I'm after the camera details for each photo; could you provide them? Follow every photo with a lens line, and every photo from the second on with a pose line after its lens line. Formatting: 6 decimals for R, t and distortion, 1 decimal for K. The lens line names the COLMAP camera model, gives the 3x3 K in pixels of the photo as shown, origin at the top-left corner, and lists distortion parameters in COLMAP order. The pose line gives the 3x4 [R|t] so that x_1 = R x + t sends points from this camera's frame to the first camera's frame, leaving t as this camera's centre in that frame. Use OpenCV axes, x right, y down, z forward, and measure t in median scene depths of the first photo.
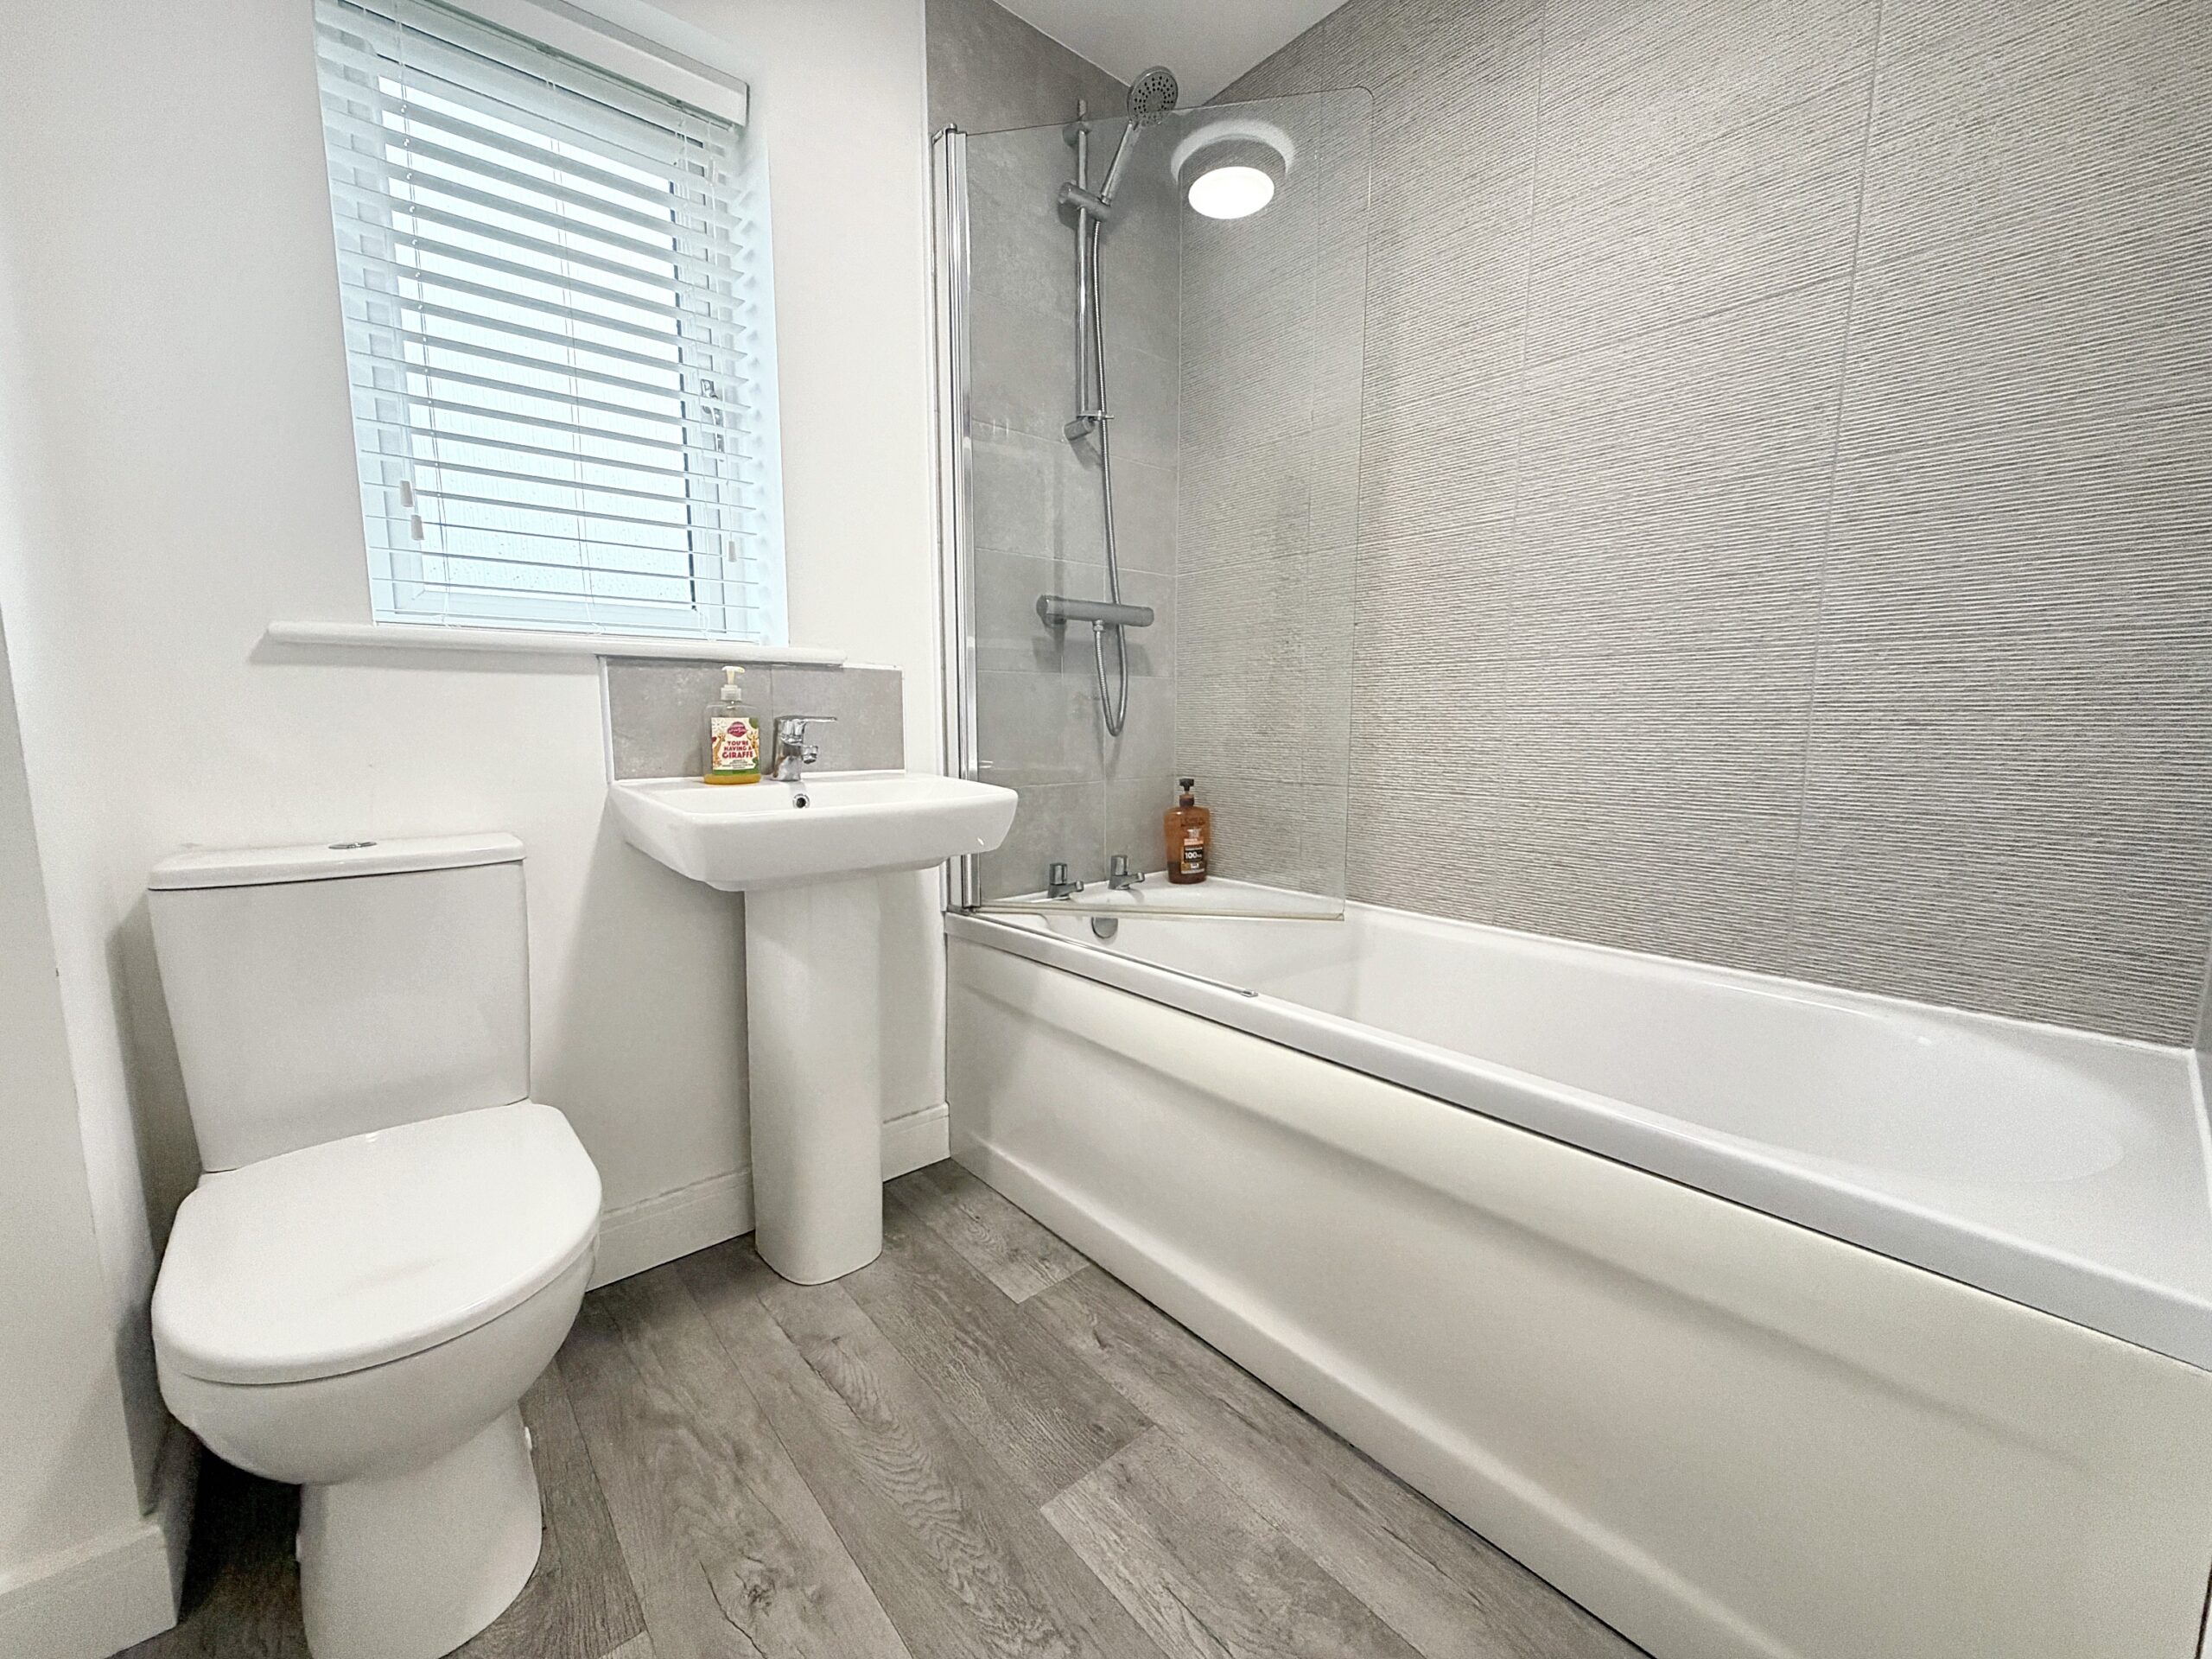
lens RADIAL K [[882.1, 0, 1101.1], [0, 882.1, 829.1], [0, 0, 1]] dist [-0.001029, 0.000048]
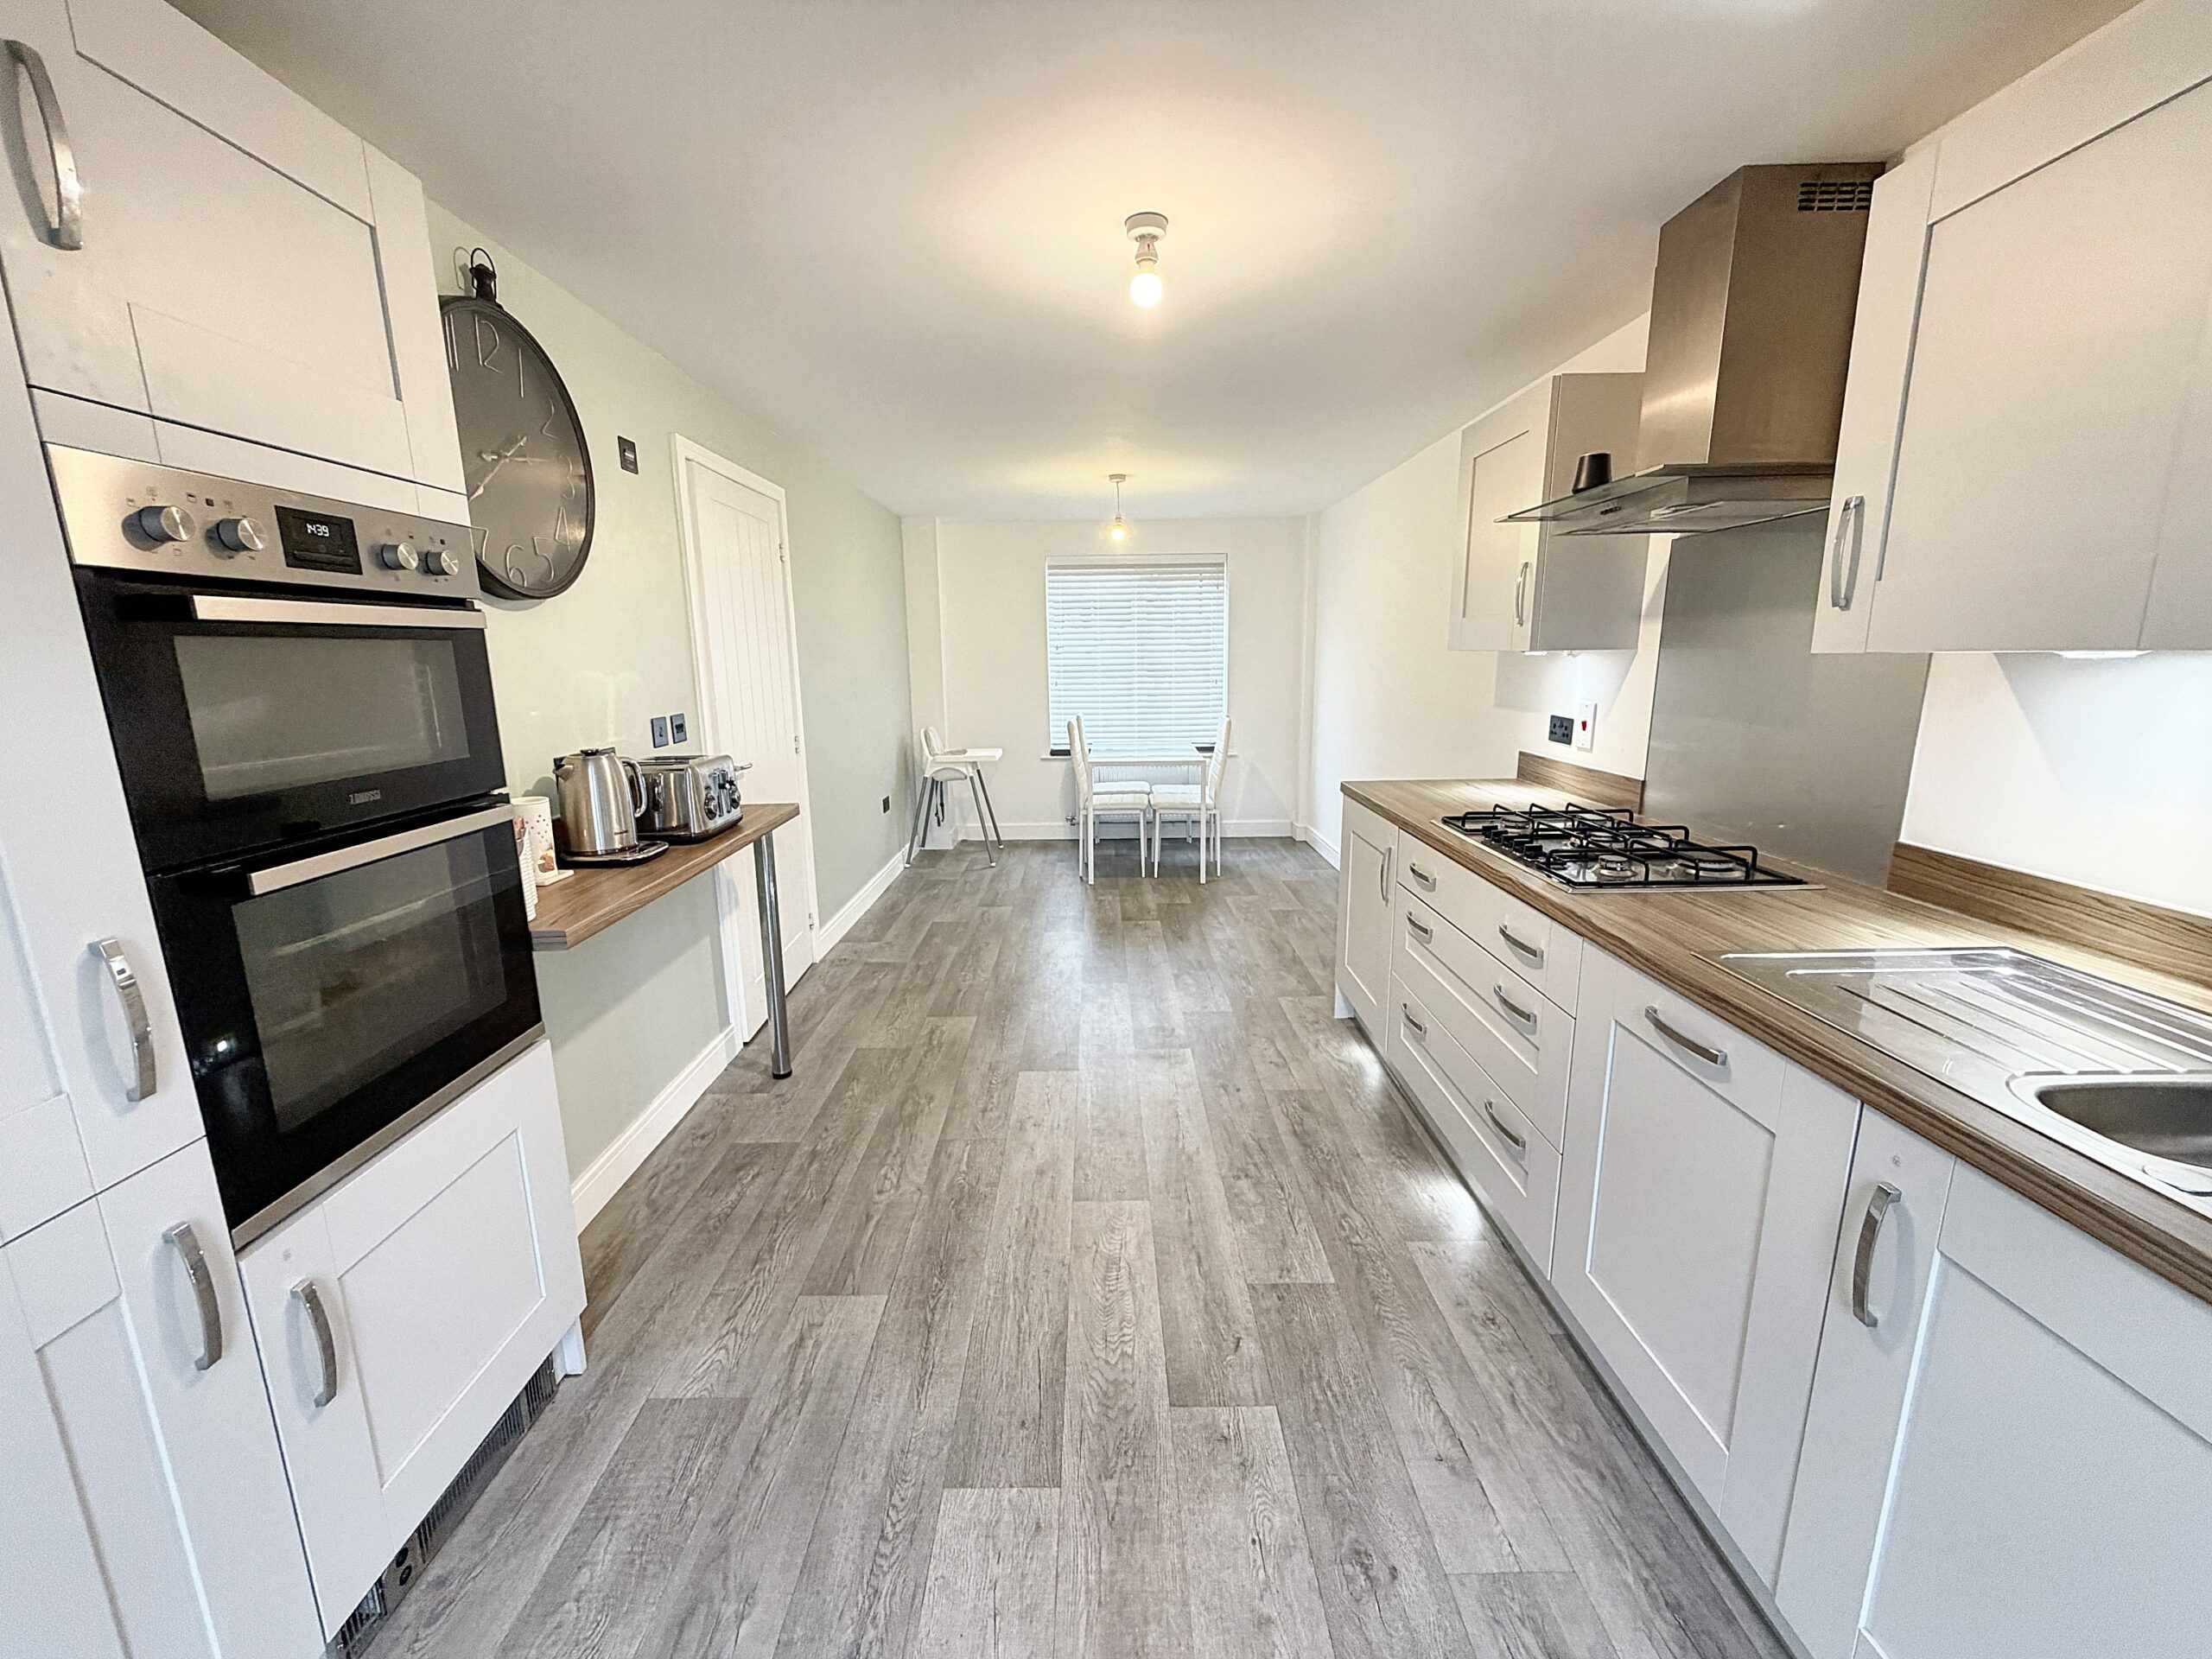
lens RADIAL K [[882.1, 0, 1101.1], [0, 882.1, 829.1], [0, 0, 1]] dist [-0.001029, 0.000048]
pose [[-0.761698, -0.126336, 0.635496, -0.711169], [0.091744, 0.949895, 0.298802, -0.684152], [-0.641404, 0.285899, -0.711943, 2.242590]]
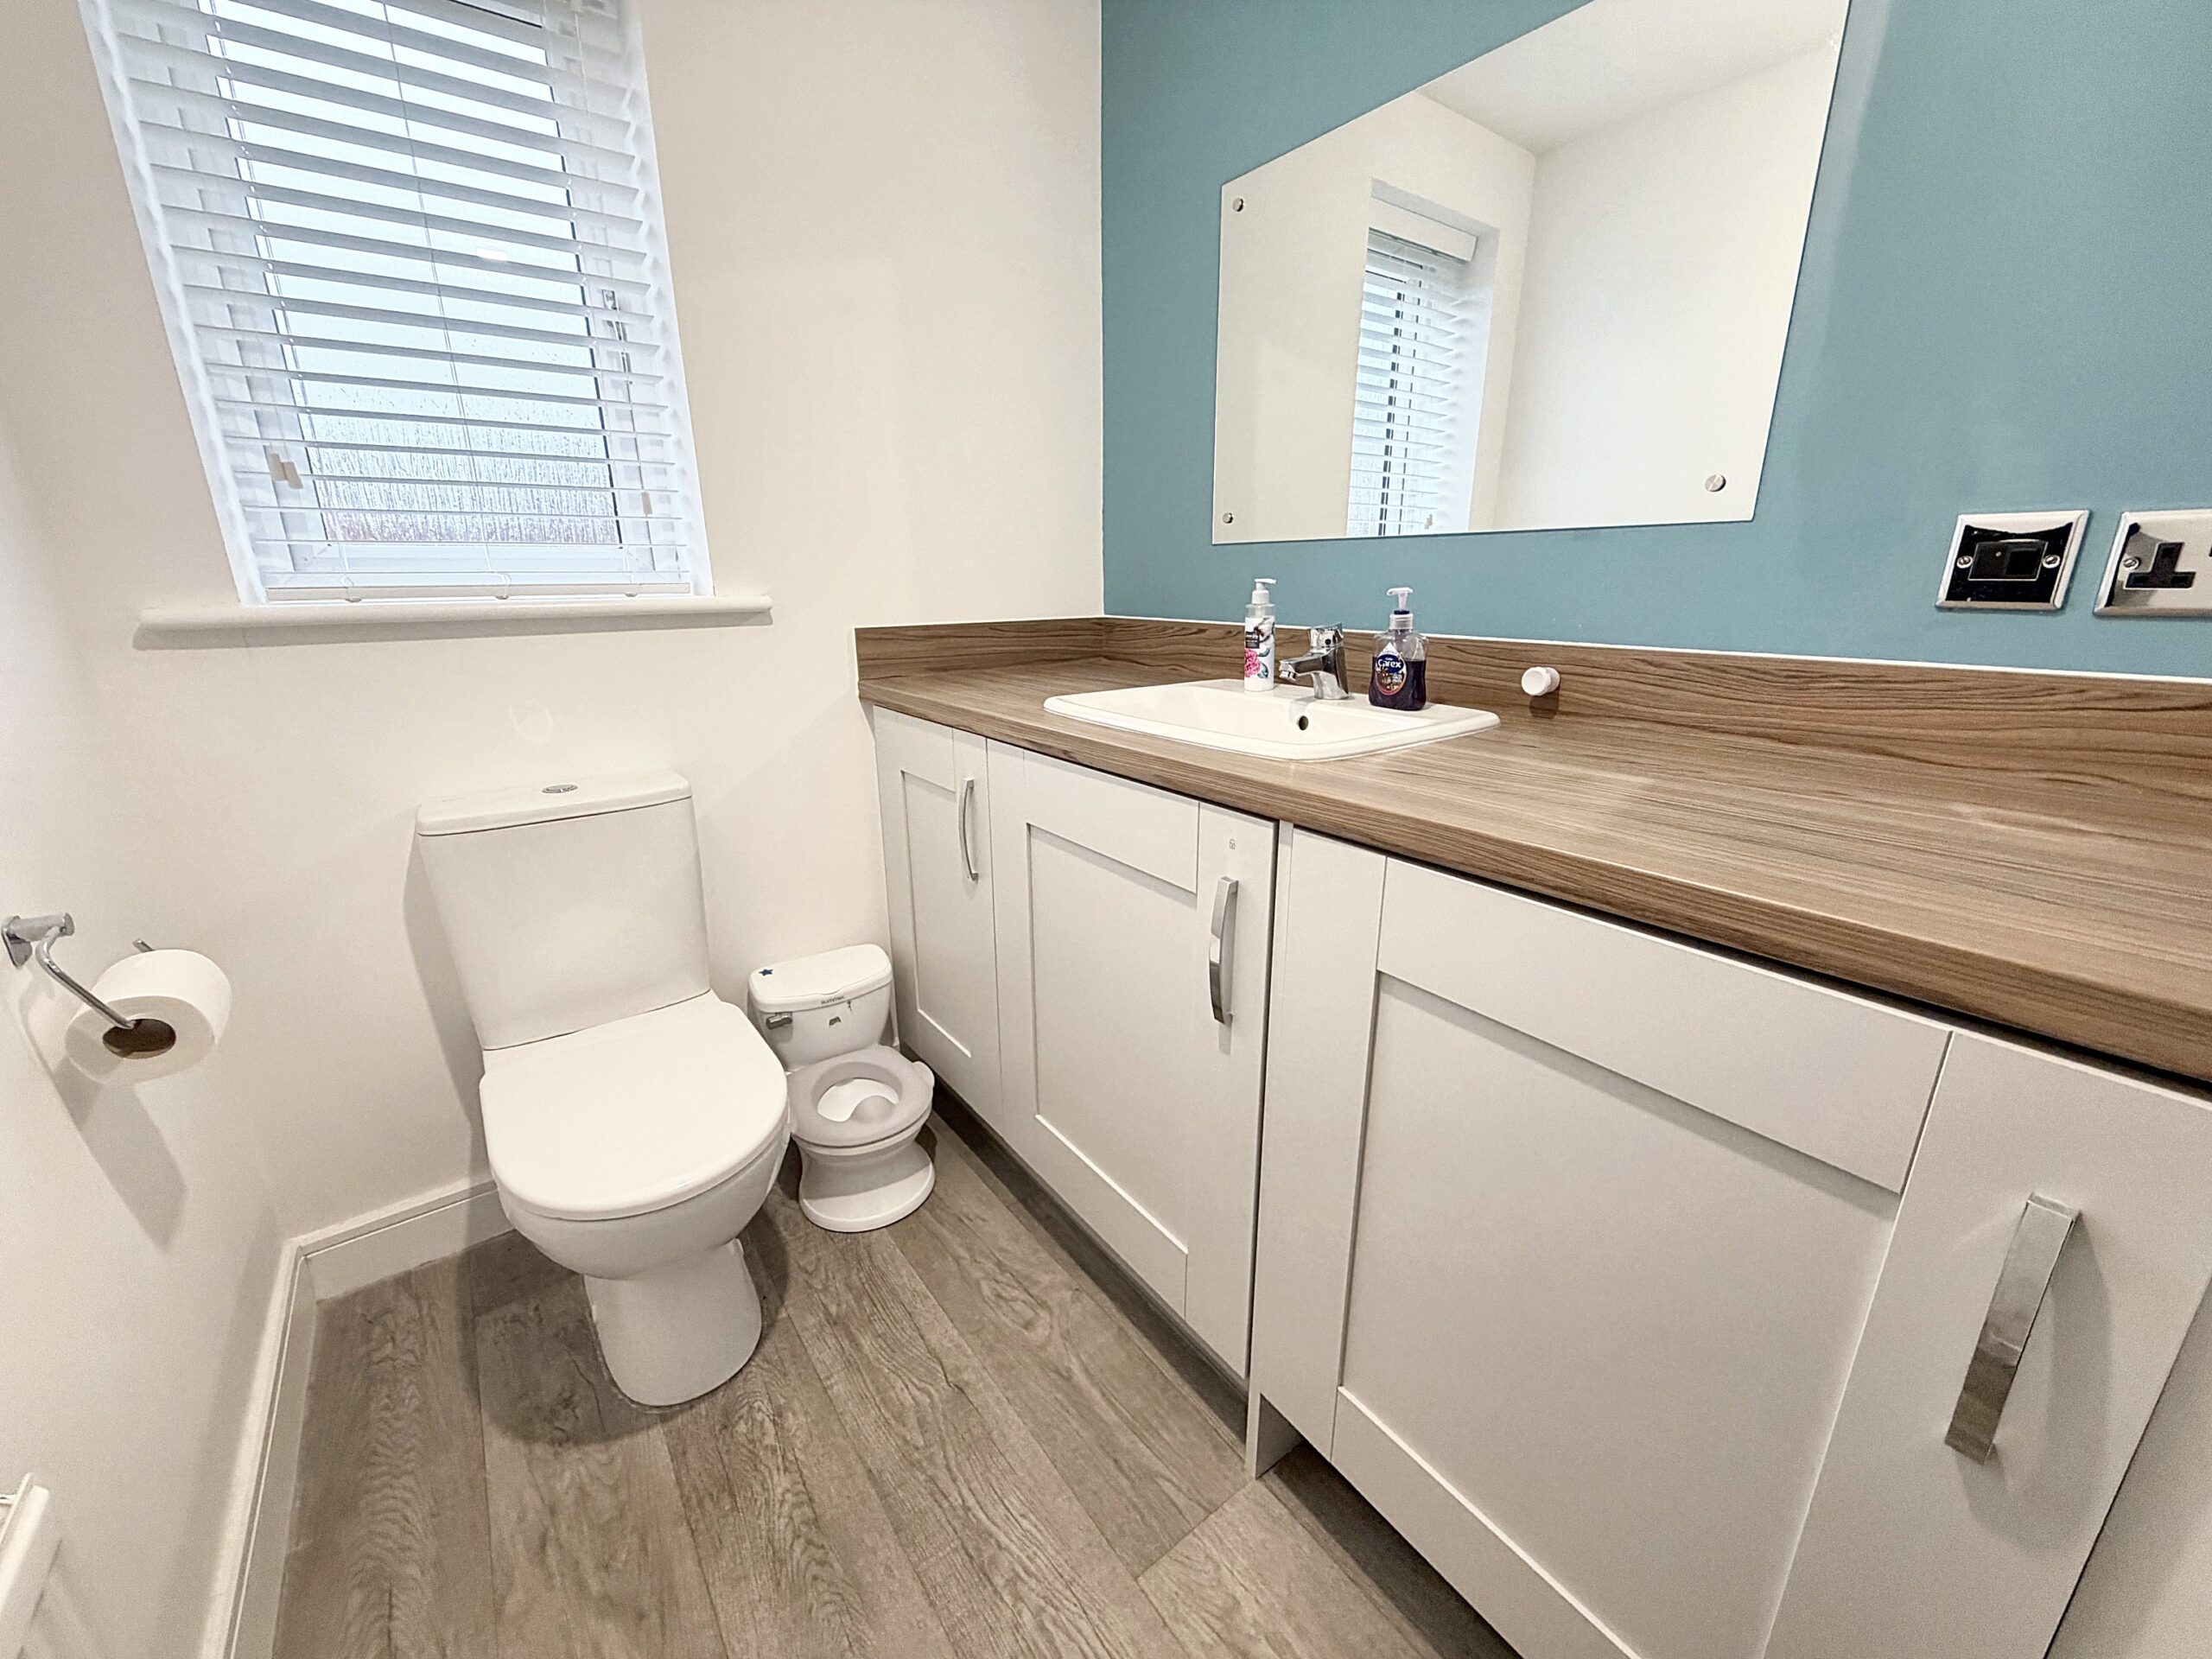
lens RADIAL K [[882.1, 0, 1101.1], [0, 882.1, 829.1], [0, 0, 1]] dist [-0.001029, 0.000048]
pose [[-0.997706, -0.014663, 0.066085, 0.711906], [0.013920, 0.910948, 0.412285, -0.436152], [-0.066246, 0.412260, -0.908655, 2.164836]]
